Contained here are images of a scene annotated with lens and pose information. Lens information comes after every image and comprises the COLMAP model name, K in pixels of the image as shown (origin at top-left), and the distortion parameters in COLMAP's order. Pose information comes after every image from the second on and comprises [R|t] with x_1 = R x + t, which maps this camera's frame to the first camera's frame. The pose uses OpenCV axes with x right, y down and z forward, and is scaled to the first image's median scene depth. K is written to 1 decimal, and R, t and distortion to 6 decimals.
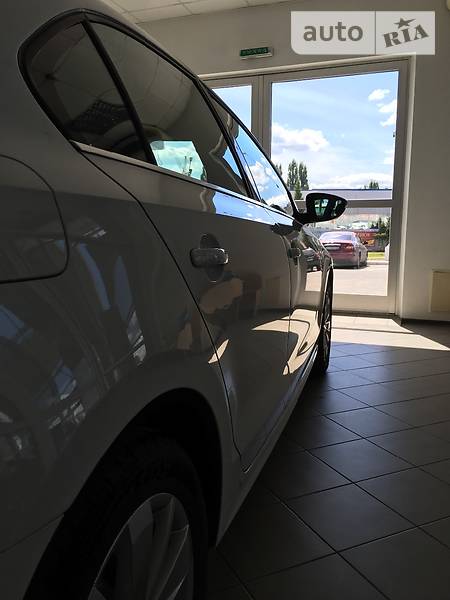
lens RADIAL K [[514.4, 0, 225.0], [0, 514.4, 300.0], [0, 0, 1]] dist [0.039519, -0.005613]
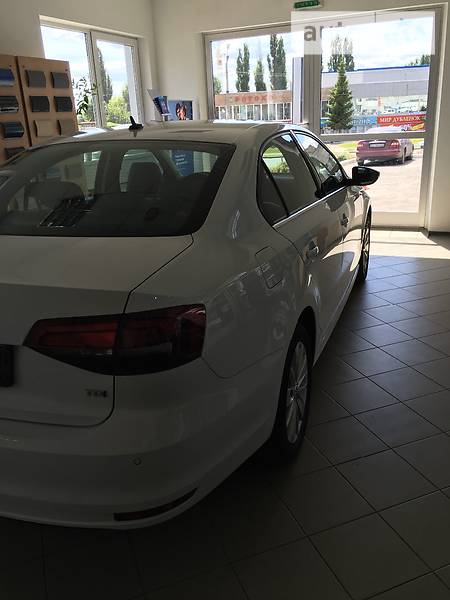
lens RADIAL K [[505.3, 0, 225.0], [0, 505.3, 300.0], [0, 0, 1]] dist [0.096320, -0.130671]
pose [[0.995911, -0.028610, -0.085685, -0.057366], [0.045015, 0.979542, 0.196139, -0.082912], [0.078320, -0.199194, 0.976825, -0.340087]]
